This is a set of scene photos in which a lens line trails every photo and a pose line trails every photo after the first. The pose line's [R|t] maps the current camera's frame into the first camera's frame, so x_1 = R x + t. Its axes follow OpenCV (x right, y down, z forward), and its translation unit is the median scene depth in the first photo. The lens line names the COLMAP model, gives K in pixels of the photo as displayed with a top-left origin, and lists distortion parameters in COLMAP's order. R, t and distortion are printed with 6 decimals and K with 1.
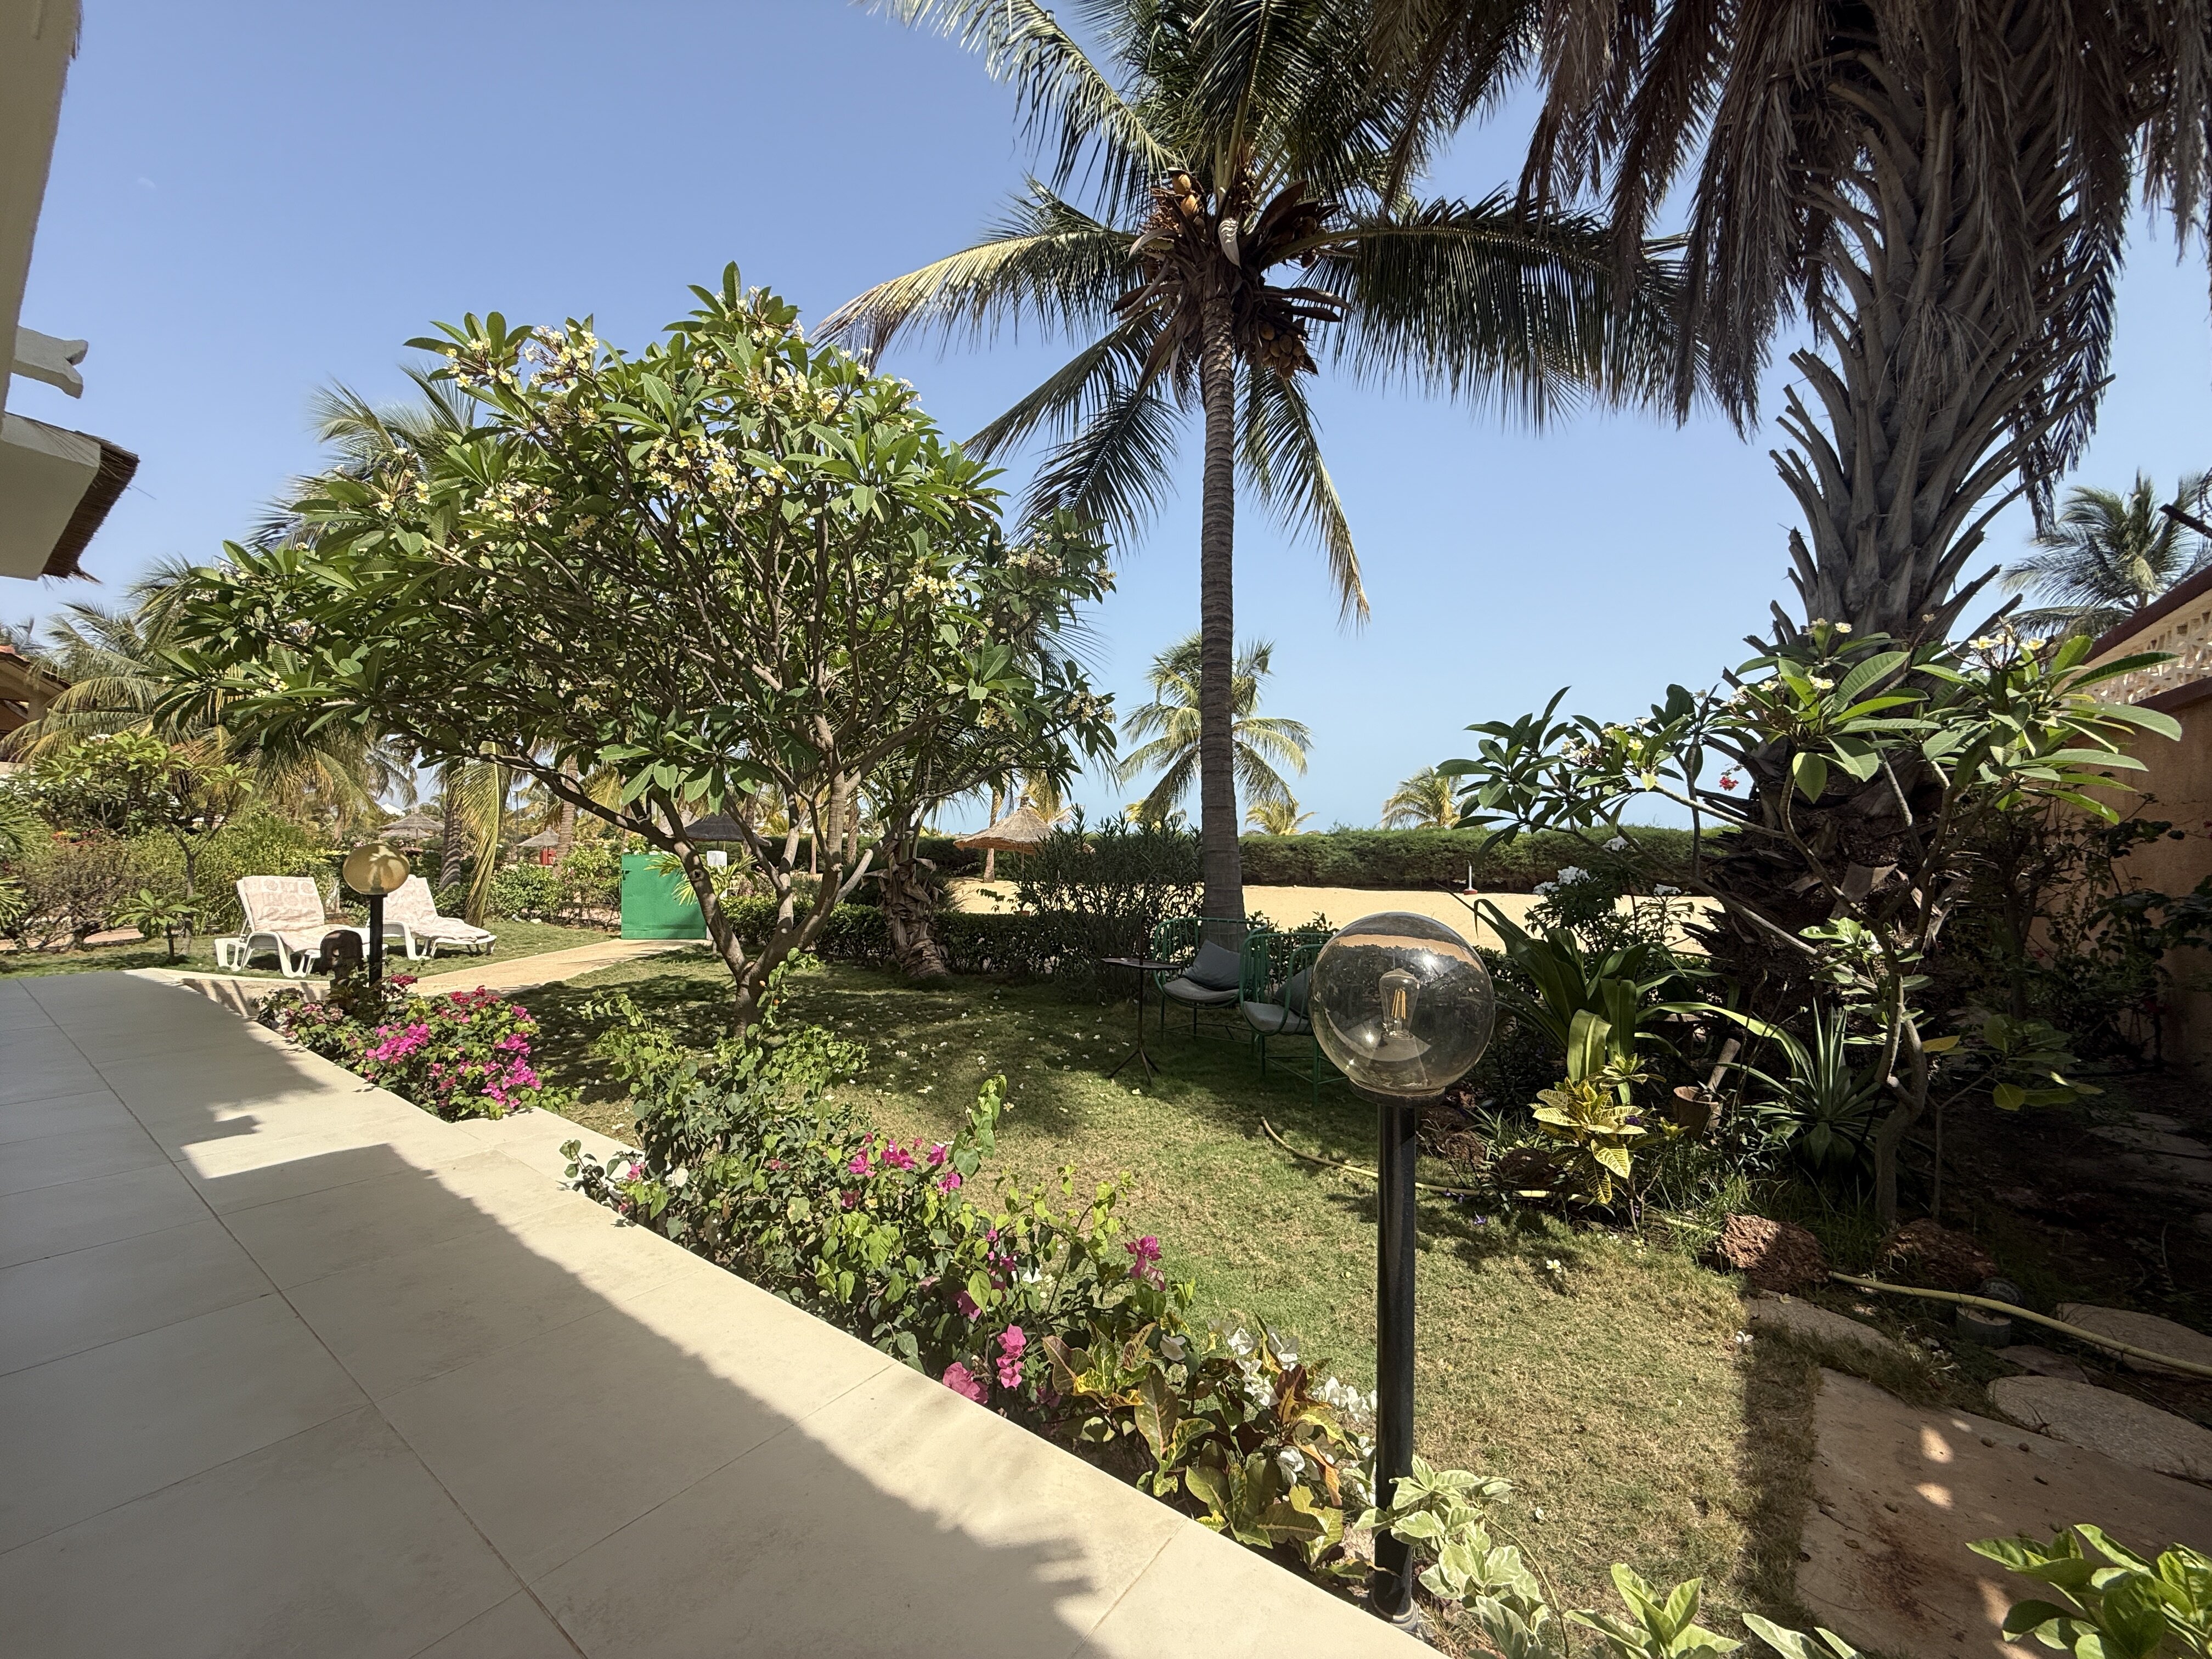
lens RADIAL K [[882.9, 0, 1099.2], [0, 882.9, 830.3], [0, 0, 1]] dist [-0.001585, 0.000067]
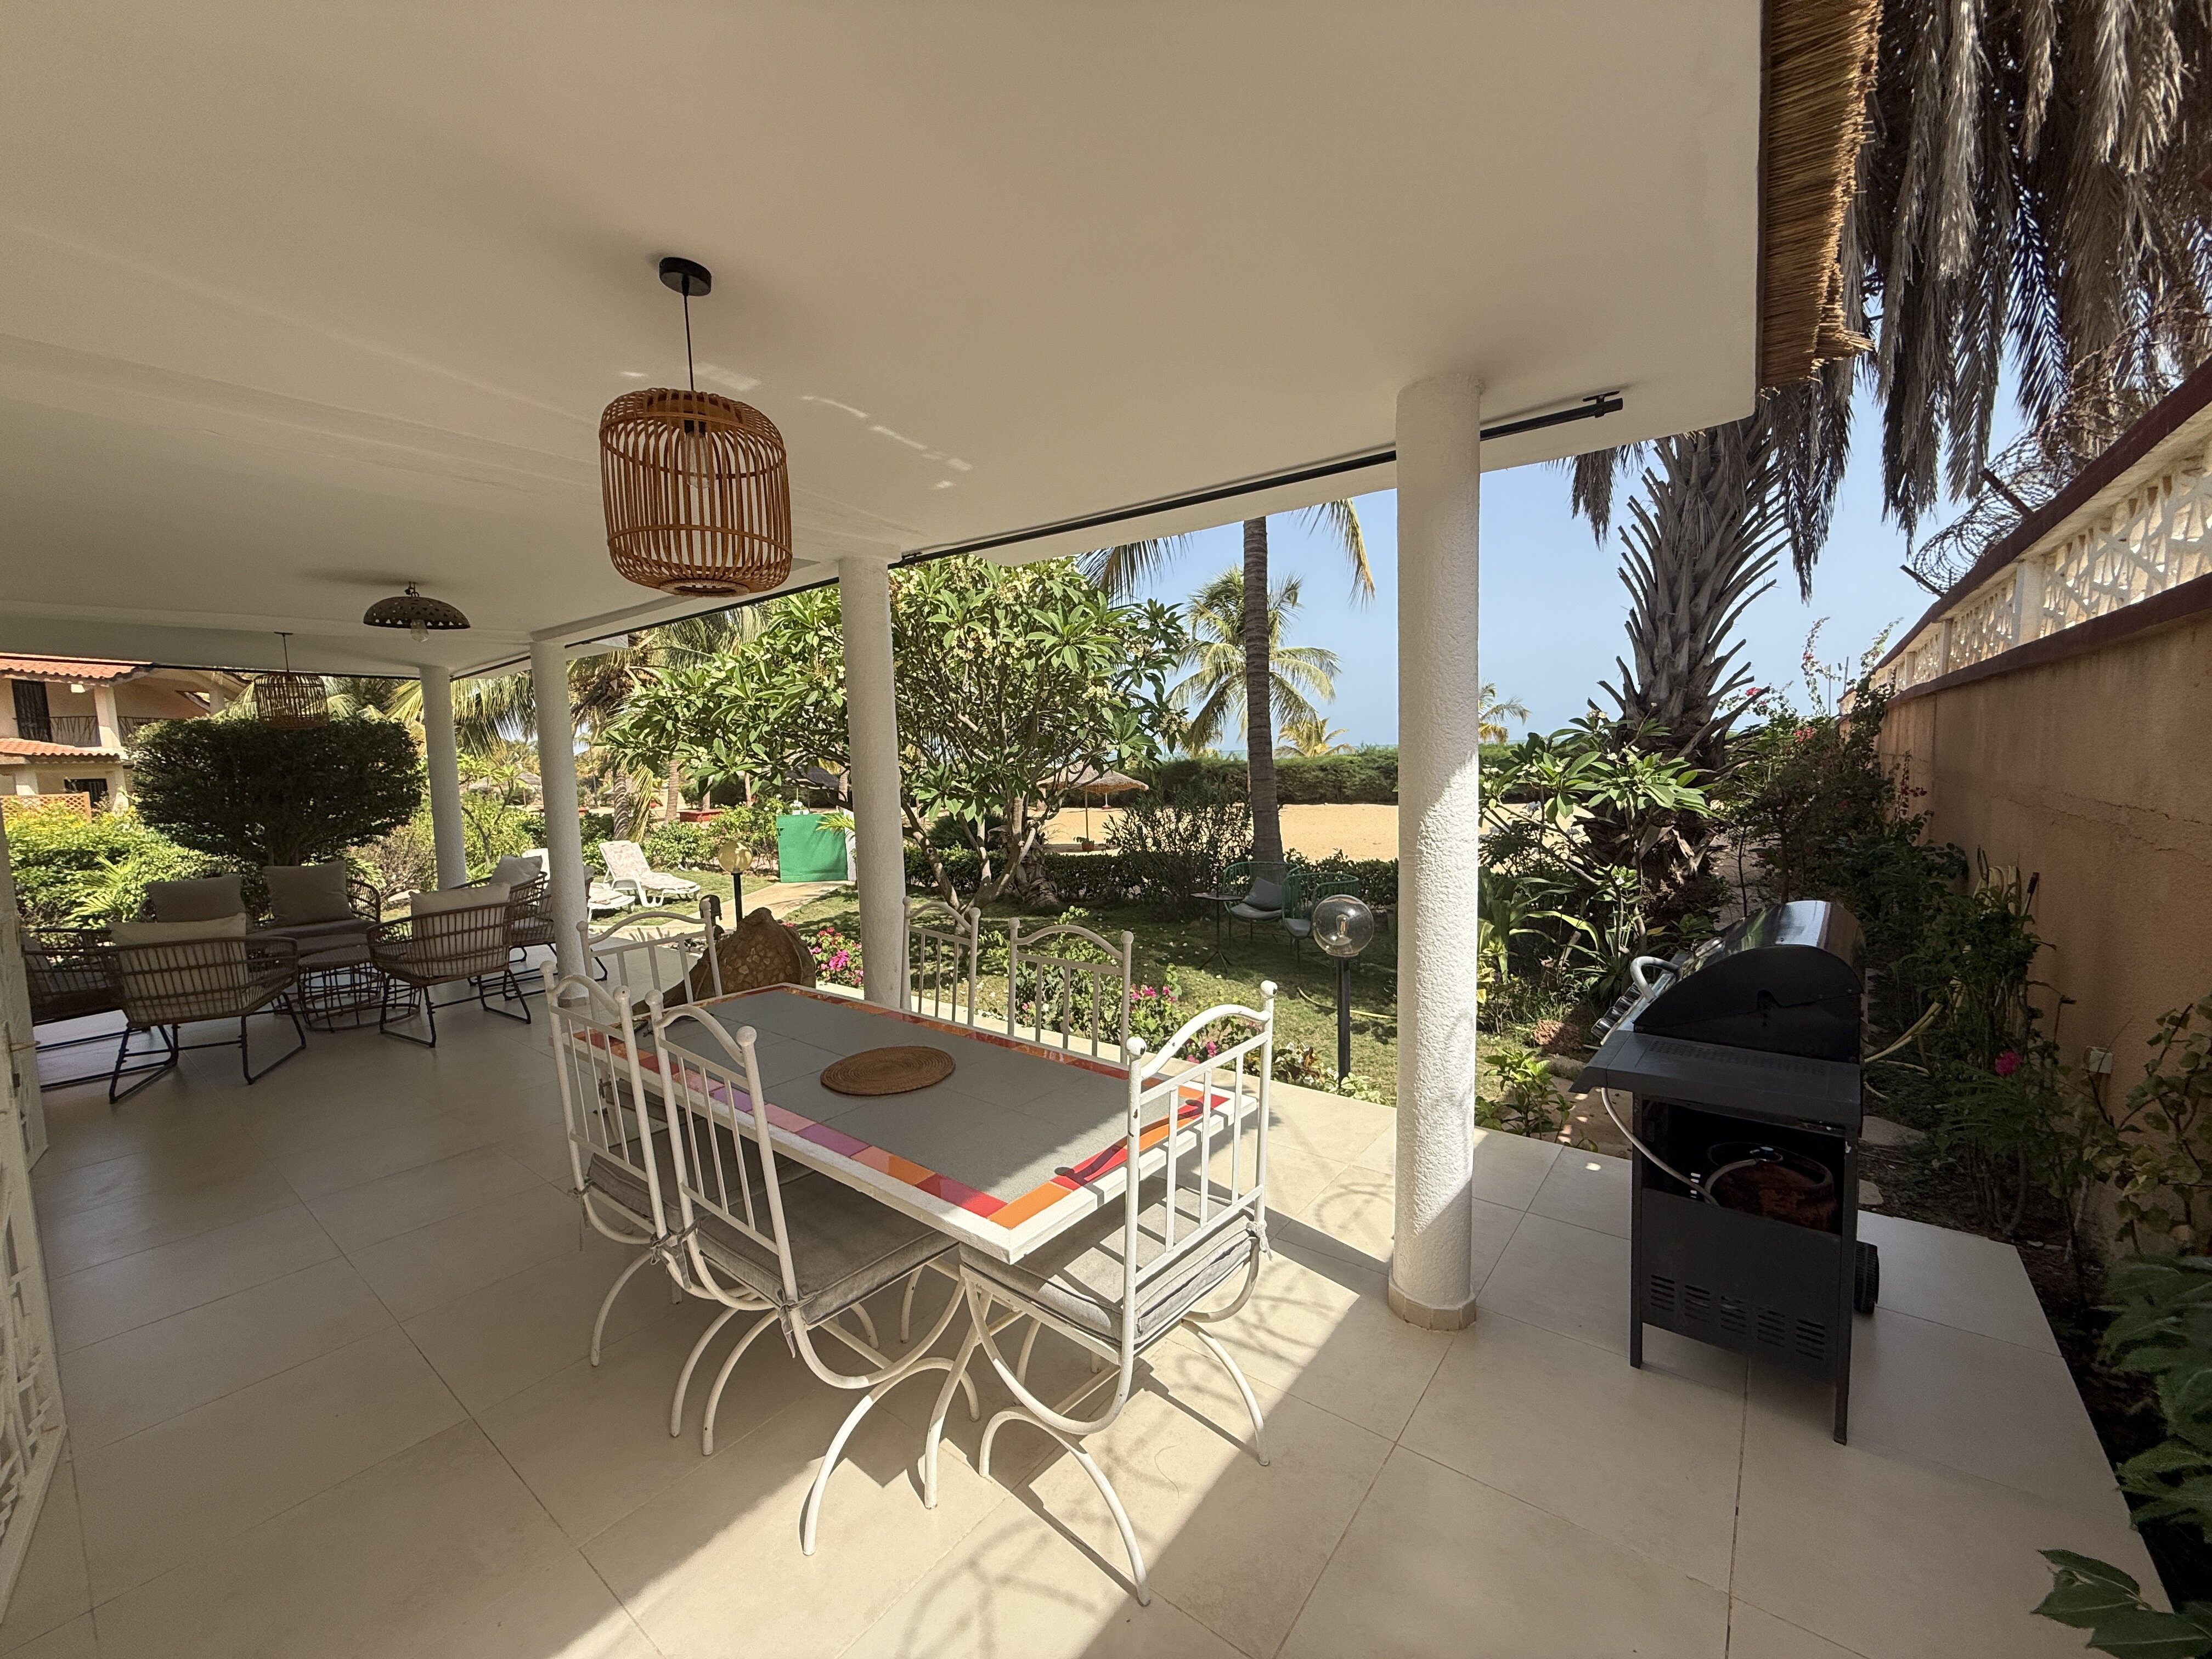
lens RADIAL K [[882.9, 0, 1099.2], [0, 882.9, 830.3], [0, 0, 1]] dist [-0.001585, 0.000067]
pose [[0.998401, -0.041555, -0.038319, -0.059436], [0.045087, 0.994315, 0.096460, -0.076309], [0.034093, -0.098033, 0.994599, -0.332391]]
